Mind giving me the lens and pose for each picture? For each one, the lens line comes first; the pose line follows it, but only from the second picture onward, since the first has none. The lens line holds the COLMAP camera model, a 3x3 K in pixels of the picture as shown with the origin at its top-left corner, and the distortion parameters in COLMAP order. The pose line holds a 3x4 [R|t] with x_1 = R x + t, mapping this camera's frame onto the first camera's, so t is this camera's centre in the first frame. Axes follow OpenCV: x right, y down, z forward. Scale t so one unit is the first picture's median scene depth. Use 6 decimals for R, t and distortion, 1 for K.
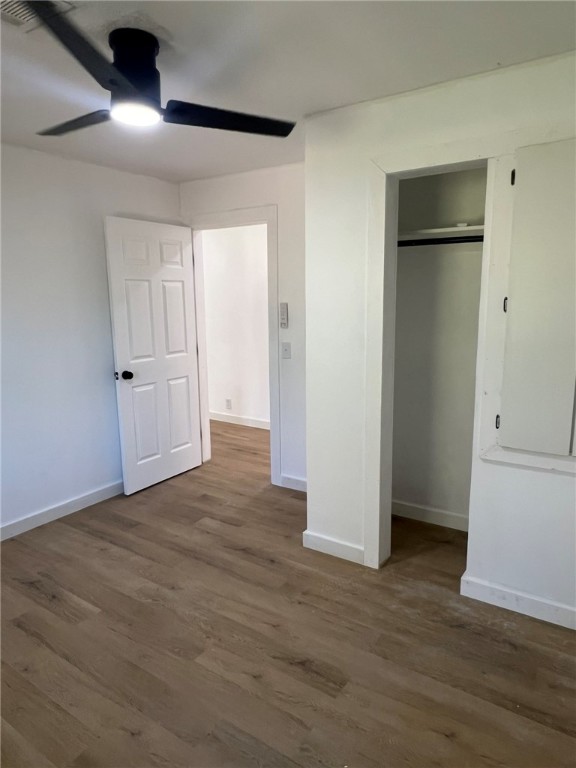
lens RADIAL K [[496.9, 0, 288.0], [0, 496.9, 384.0], [0, 0, 1]] dist [0.001527, 0.000886]
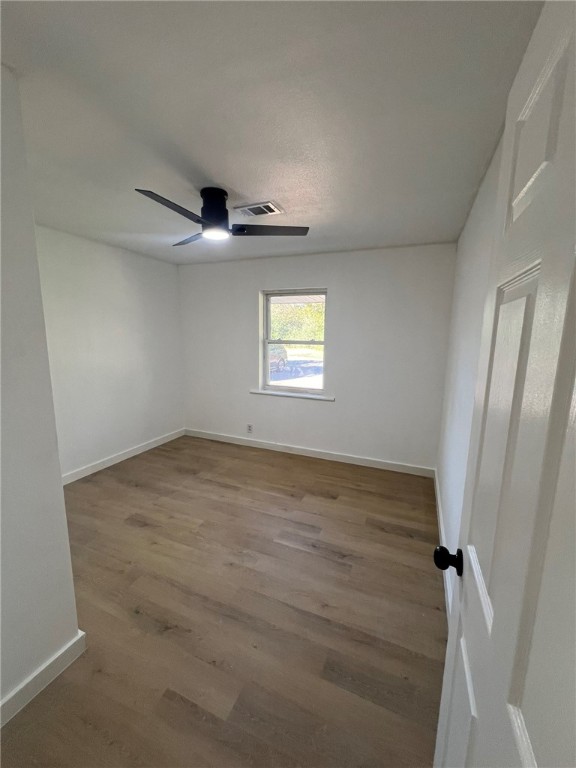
lens RADIAL K [[306.5, 0, 290.8], [0, 306.5, 381.8], [0, 0, 1]] dist [-0.000838, 0.000343]
pose [[-0.978727, 0.025177, -0.203617, -0.241955], [-0.043745, 0.944013, 0.326995, -0.304793], [0.200450, 0.328946, -0.922829, 1.662592]]
